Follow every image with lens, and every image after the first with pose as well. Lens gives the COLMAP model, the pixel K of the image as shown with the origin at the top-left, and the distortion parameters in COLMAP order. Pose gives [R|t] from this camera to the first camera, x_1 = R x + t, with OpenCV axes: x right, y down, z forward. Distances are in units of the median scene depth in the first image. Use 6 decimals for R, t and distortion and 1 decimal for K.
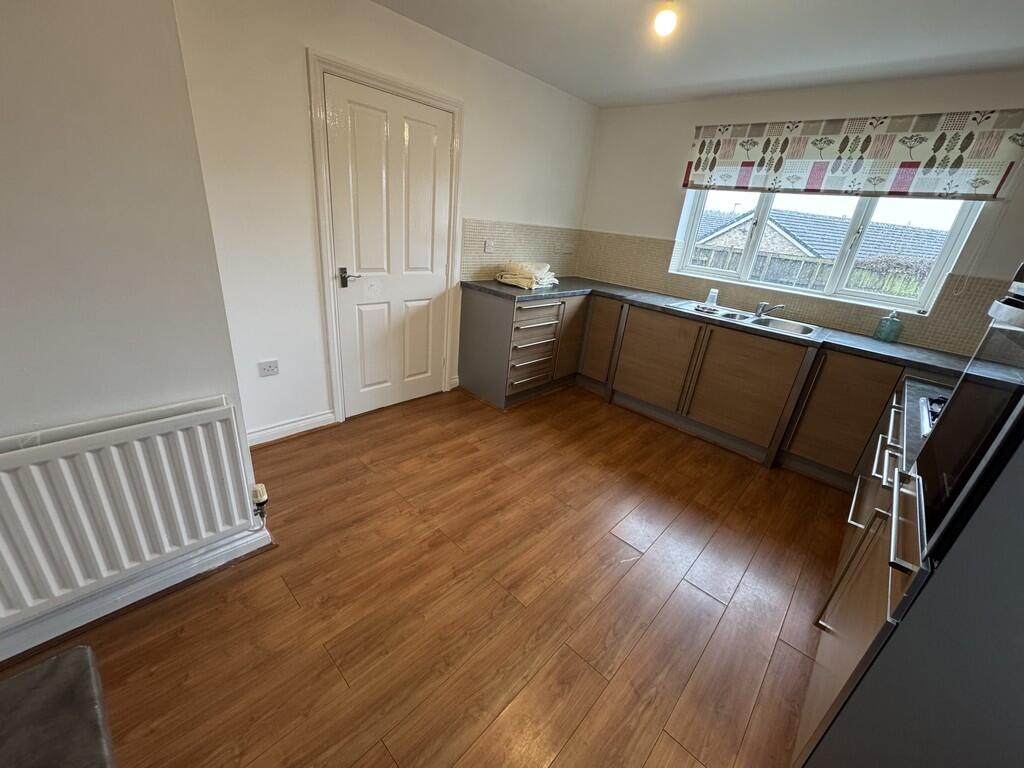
lens RADIAL K [[406.8, 0, 512.0], [0, 406.8, 384.0], [0, 0, 1]] dist [-0.001548, -0.000373]
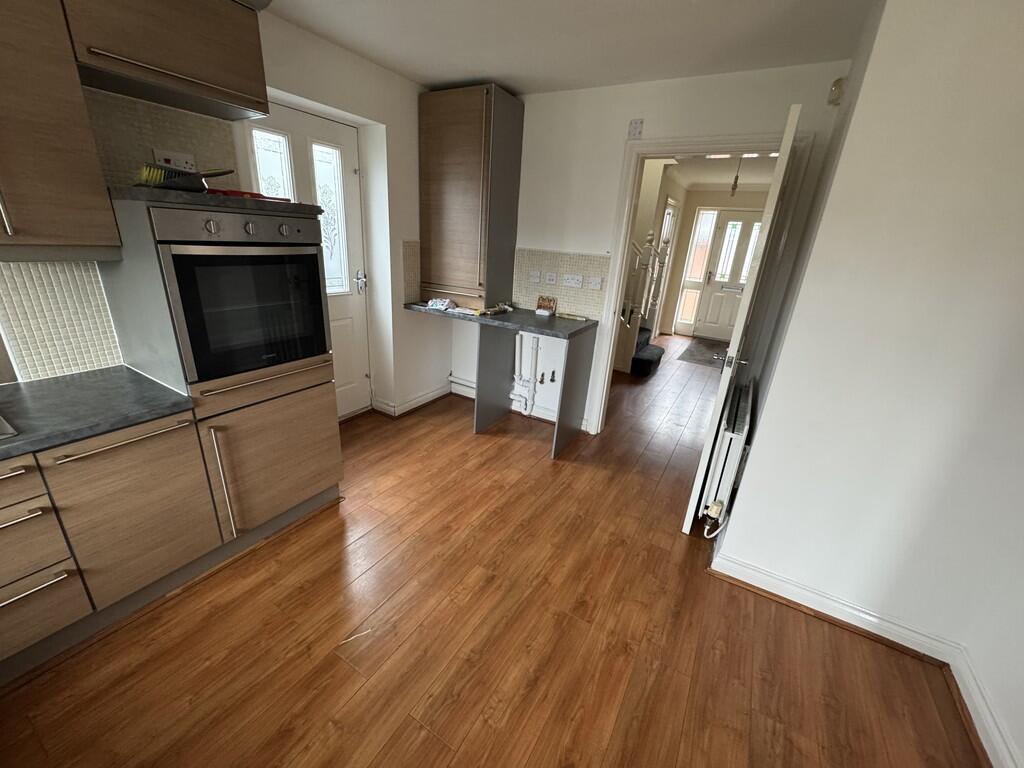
lens RADIAL K [[406.8, 0, 512.0], [0, 406.8, 384.0], [0, 0, 1]] dist [-0.001548, -0.000373]
pose [[-0.963550, -0.078264, -0.255824, 0.153008], [-0.230471, 0.728403, 0.645222, -0.340269], [0.135846, 0.680664, -0.719891, 0.824221]]
